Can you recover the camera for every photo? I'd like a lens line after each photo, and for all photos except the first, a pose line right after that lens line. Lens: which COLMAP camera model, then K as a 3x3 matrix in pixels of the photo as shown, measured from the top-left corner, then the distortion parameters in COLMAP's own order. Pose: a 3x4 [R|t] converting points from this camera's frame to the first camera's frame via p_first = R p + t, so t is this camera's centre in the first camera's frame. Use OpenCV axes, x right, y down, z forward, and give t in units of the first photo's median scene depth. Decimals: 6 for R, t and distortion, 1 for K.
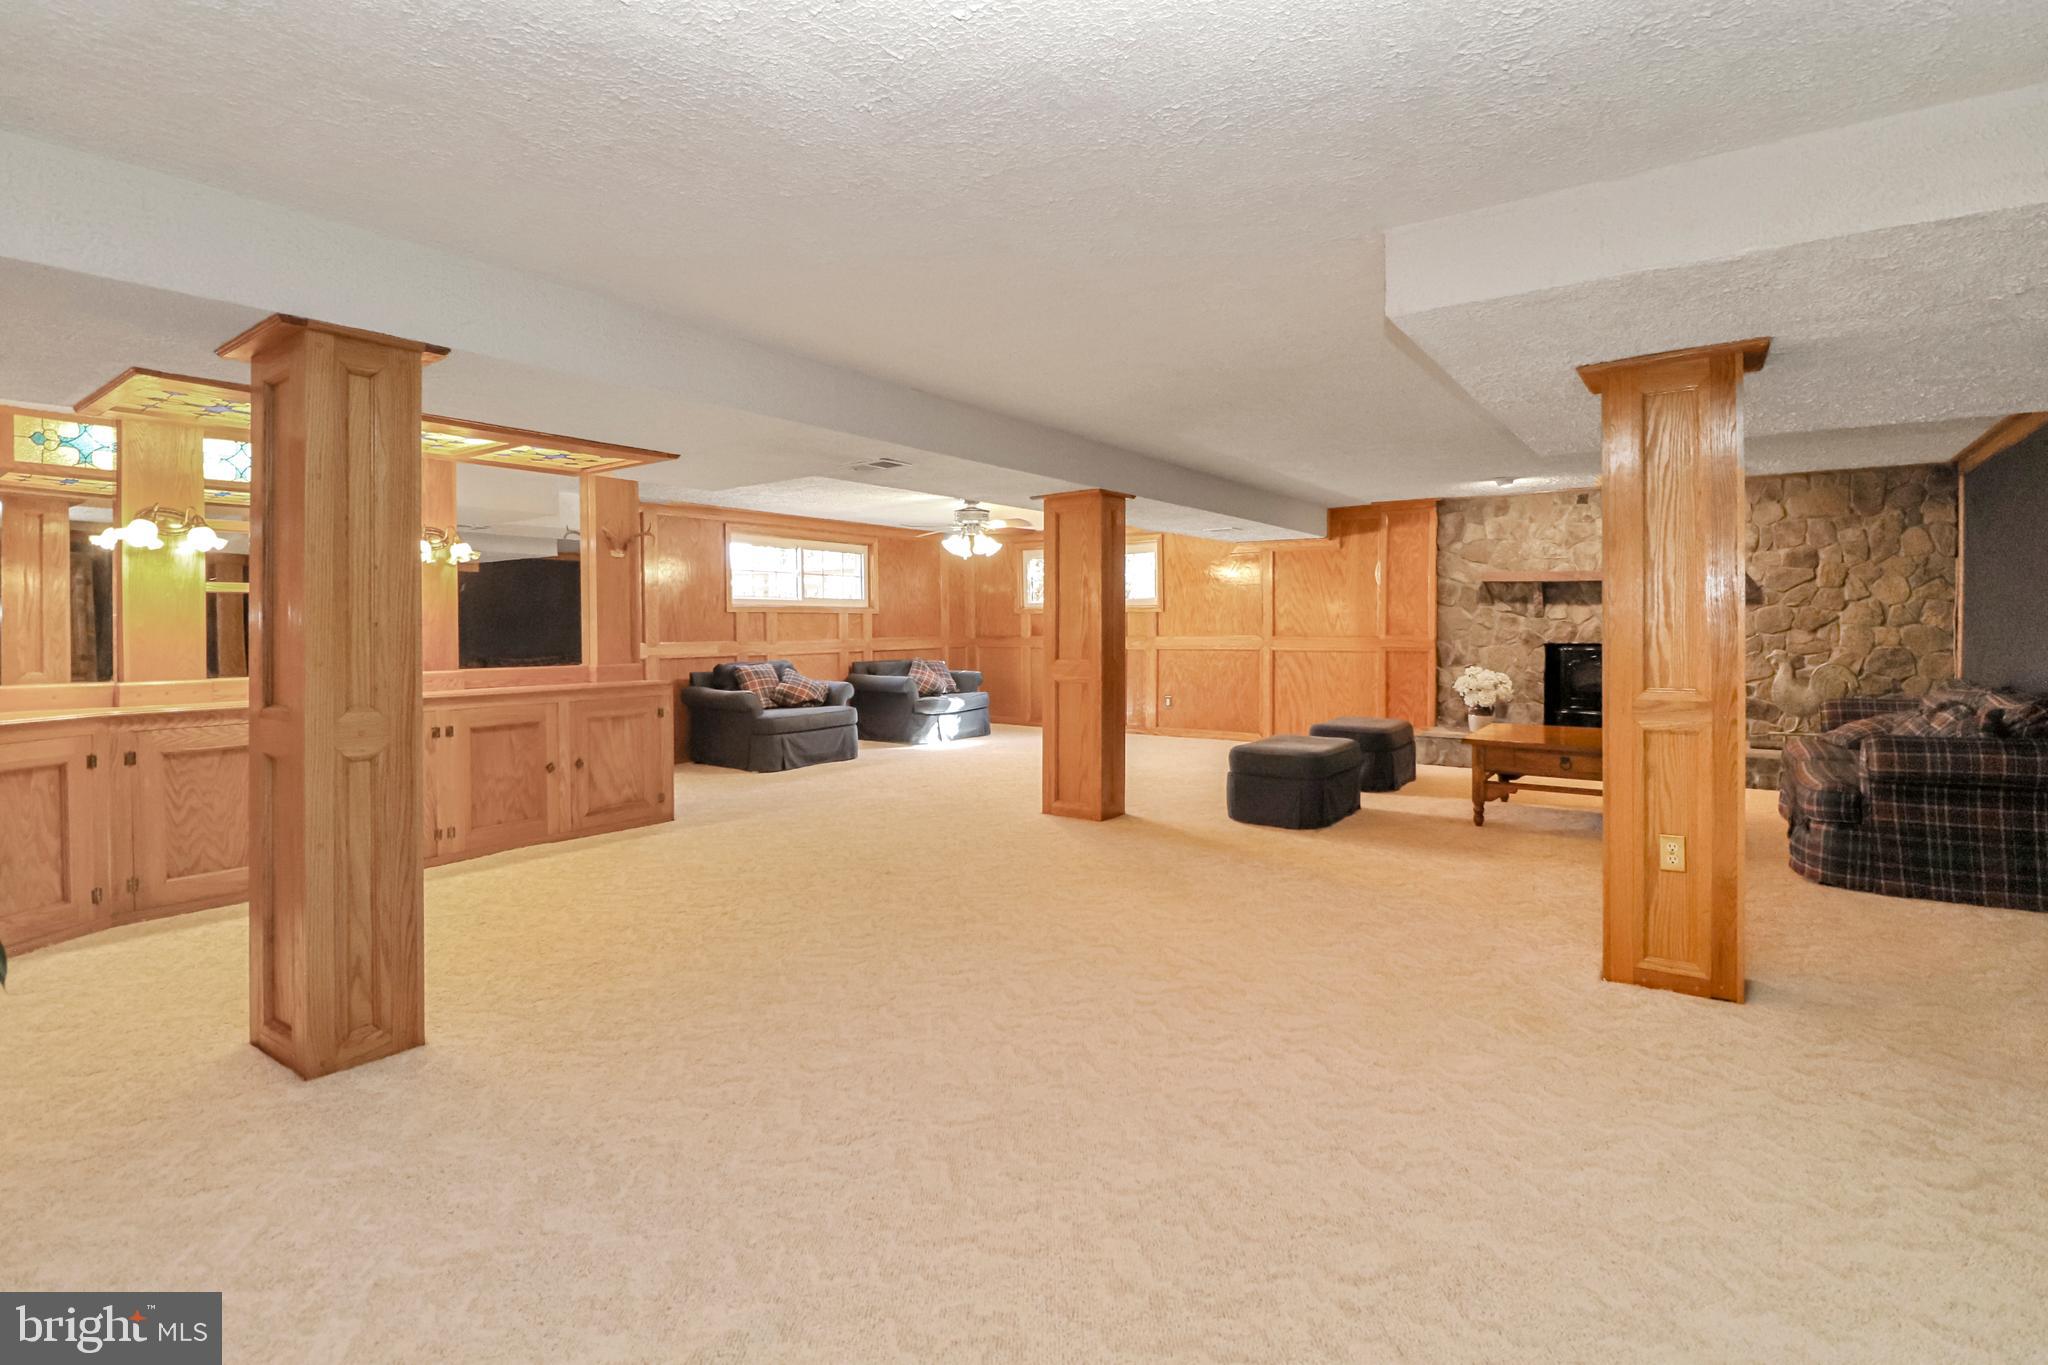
lens RADIAL K [[996.7, 0, 1023.4], [0, 996.7, 615.1], [0, 0, 1]] dist [-0.001369, -0.000064]
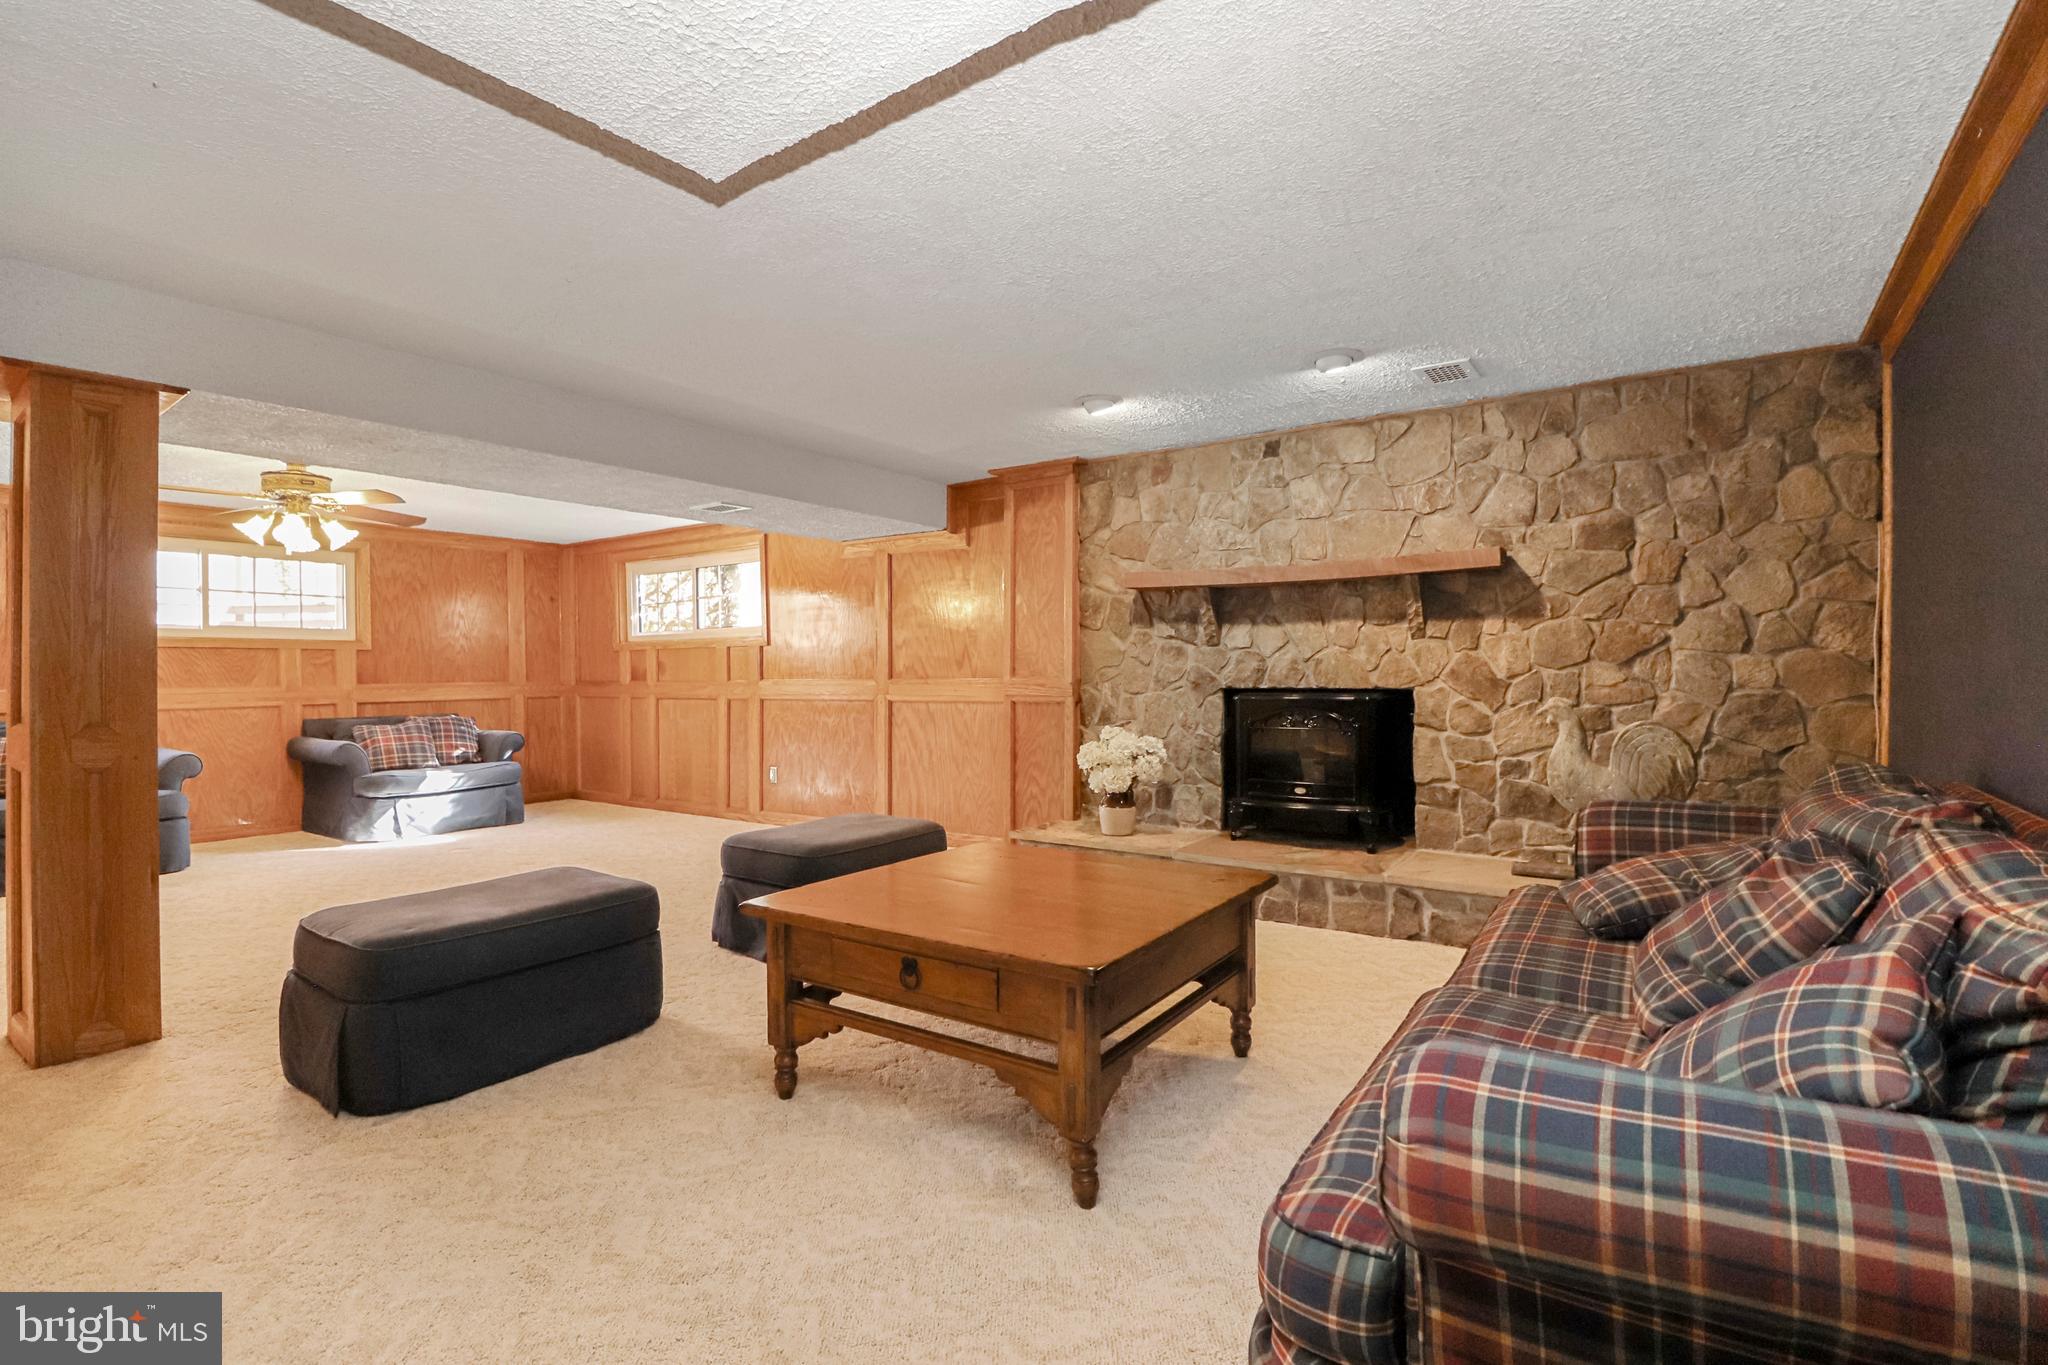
lens RADIAL K [[963.1, 0, 1024.2], [0, 963.1, 662.9], [0, 0, 1]] dist [0.000735, 0.000050]
pose [[0.999991, -0.004100, 0.000768, 0.402901], [0.004101, 0.999990, -0.001496, 0.013331], [-0.000762, 0.001499, 0.999999, 0.408206]]
